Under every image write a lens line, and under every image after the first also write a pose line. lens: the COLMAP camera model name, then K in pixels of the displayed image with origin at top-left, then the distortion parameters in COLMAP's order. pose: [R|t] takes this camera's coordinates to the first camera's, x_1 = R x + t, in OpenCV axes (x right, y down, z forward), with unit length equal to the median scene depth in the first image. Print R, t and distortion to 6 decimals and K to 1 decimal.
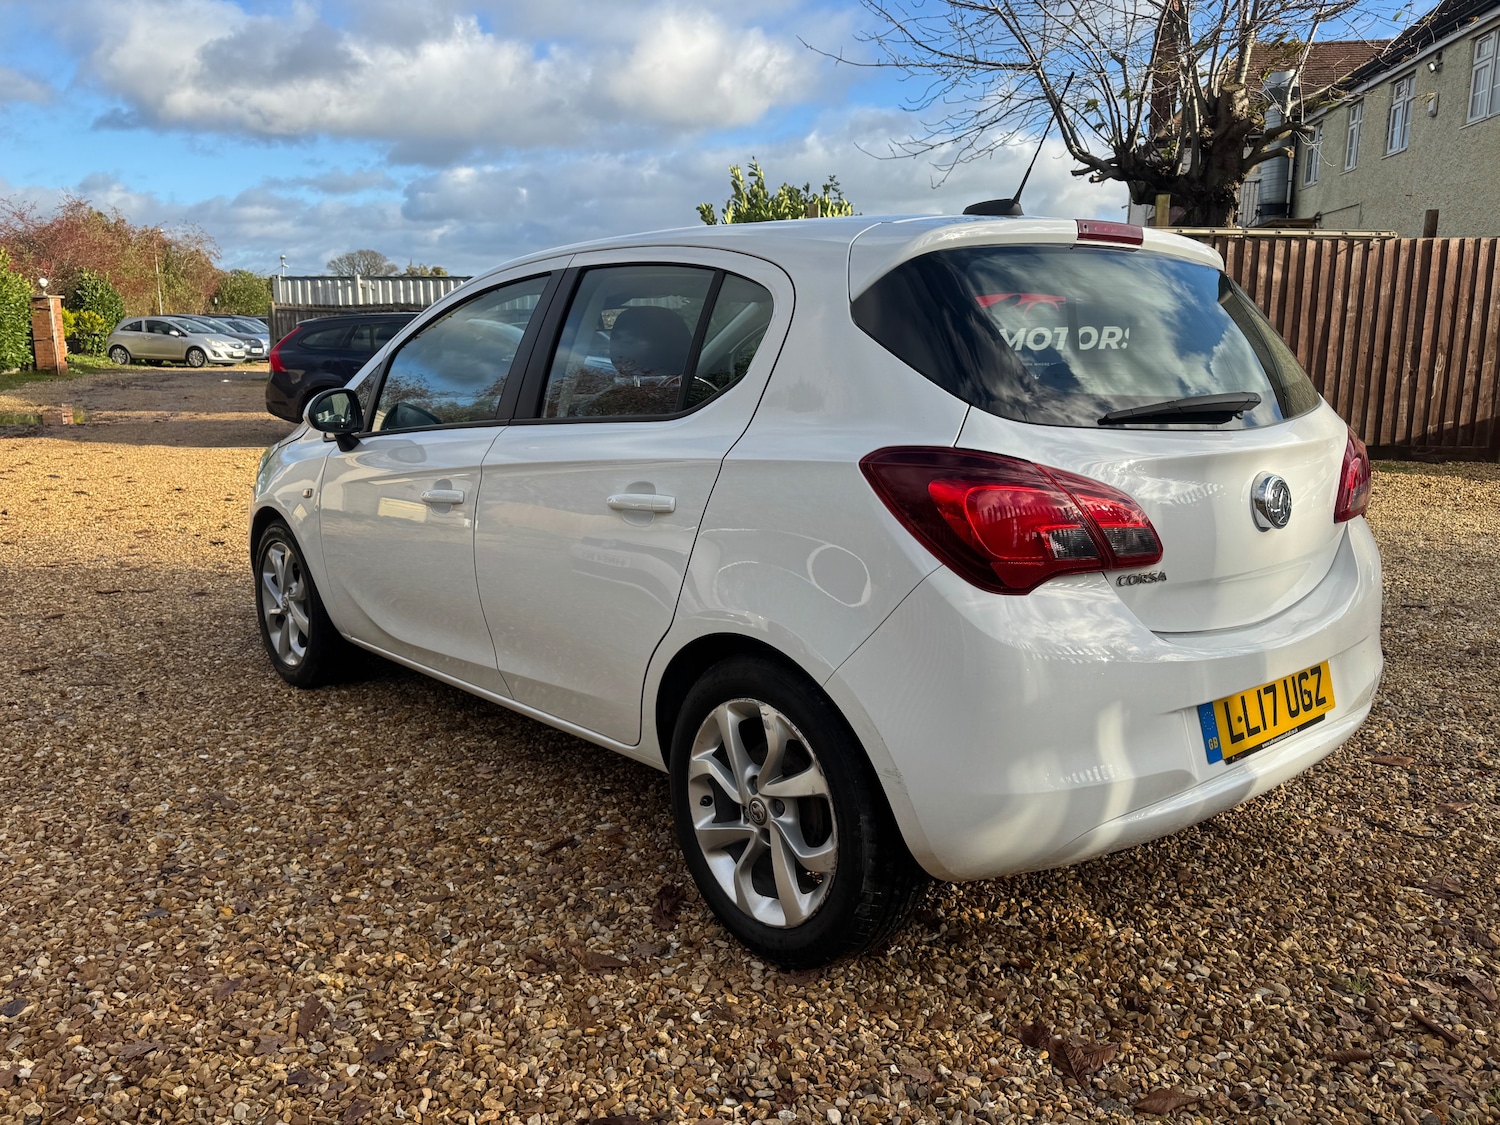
lens RADIAL K [[1170.9, 0, 752.4], [0, 1170.9, 567.0], [0, 0, 1]] dist [0.031783, -0.023628]
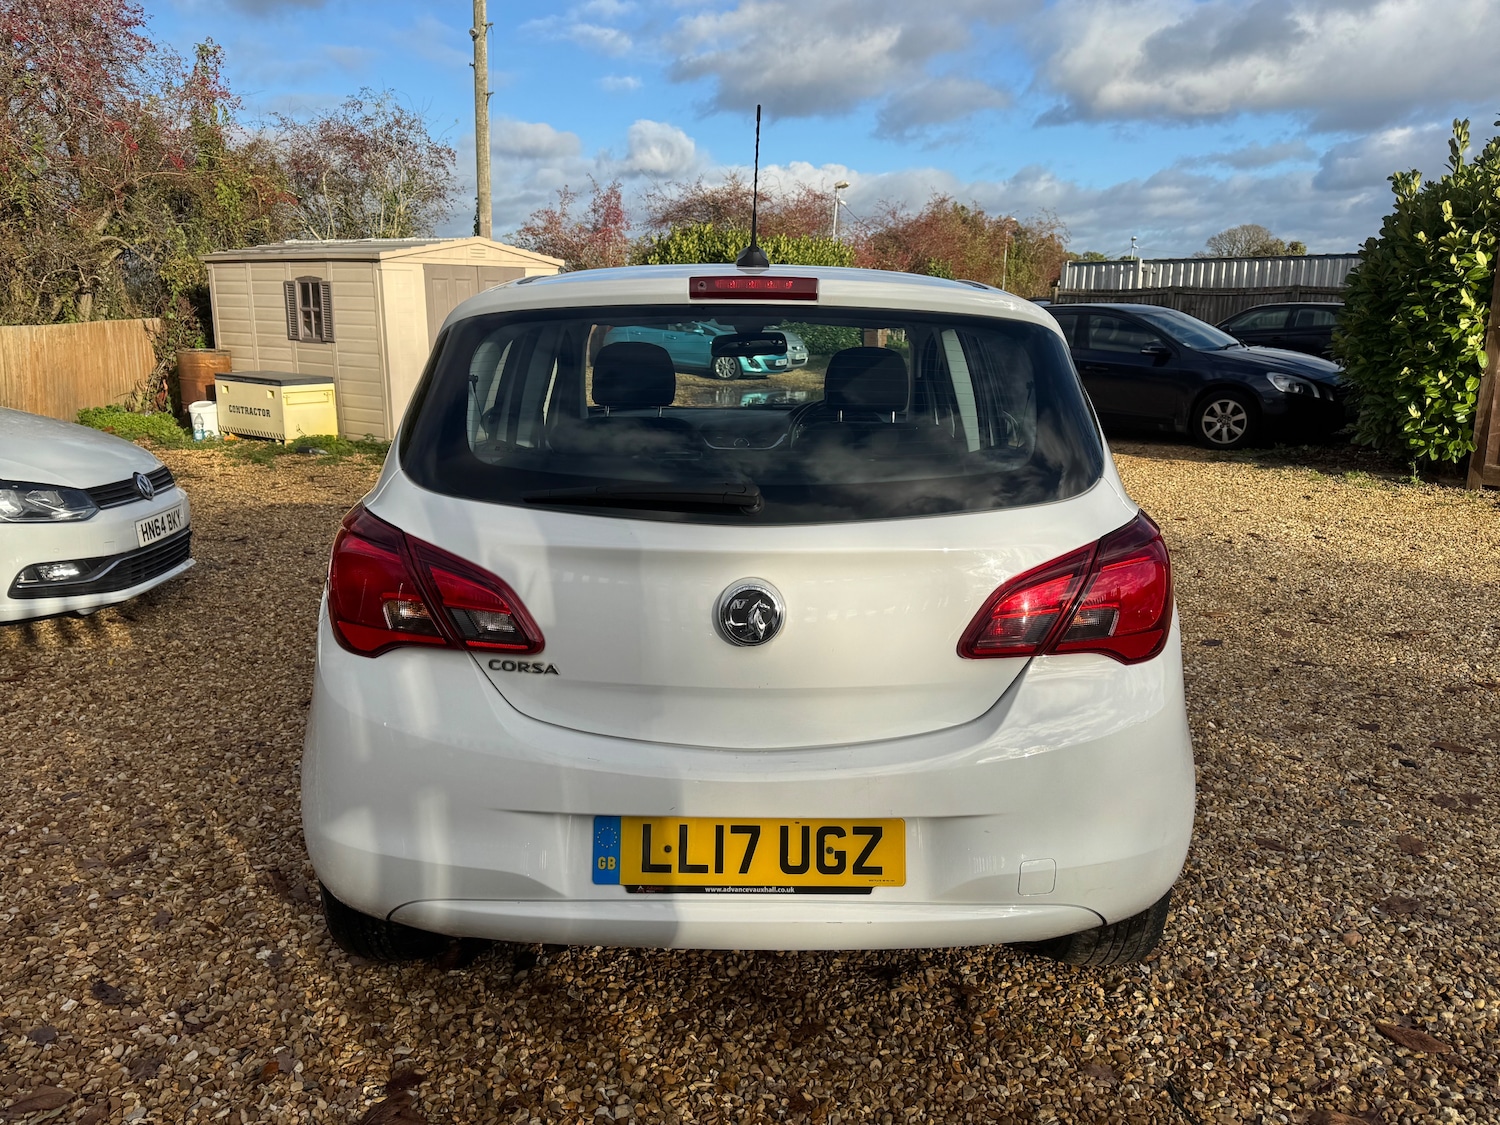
lens RADIAL K [[1170.9, 0, 759.3], [0, 1170.9, 556.0], [0, 0, 1]] dist [0.031783, -0.023628]
pose [[0.765671, 0.139764, -0.627864, 0.909277], [-0.133749, 0.989367, 0.057131, -0.136091], [0.629173, 0.040233, 0.776223, 0.322632]]
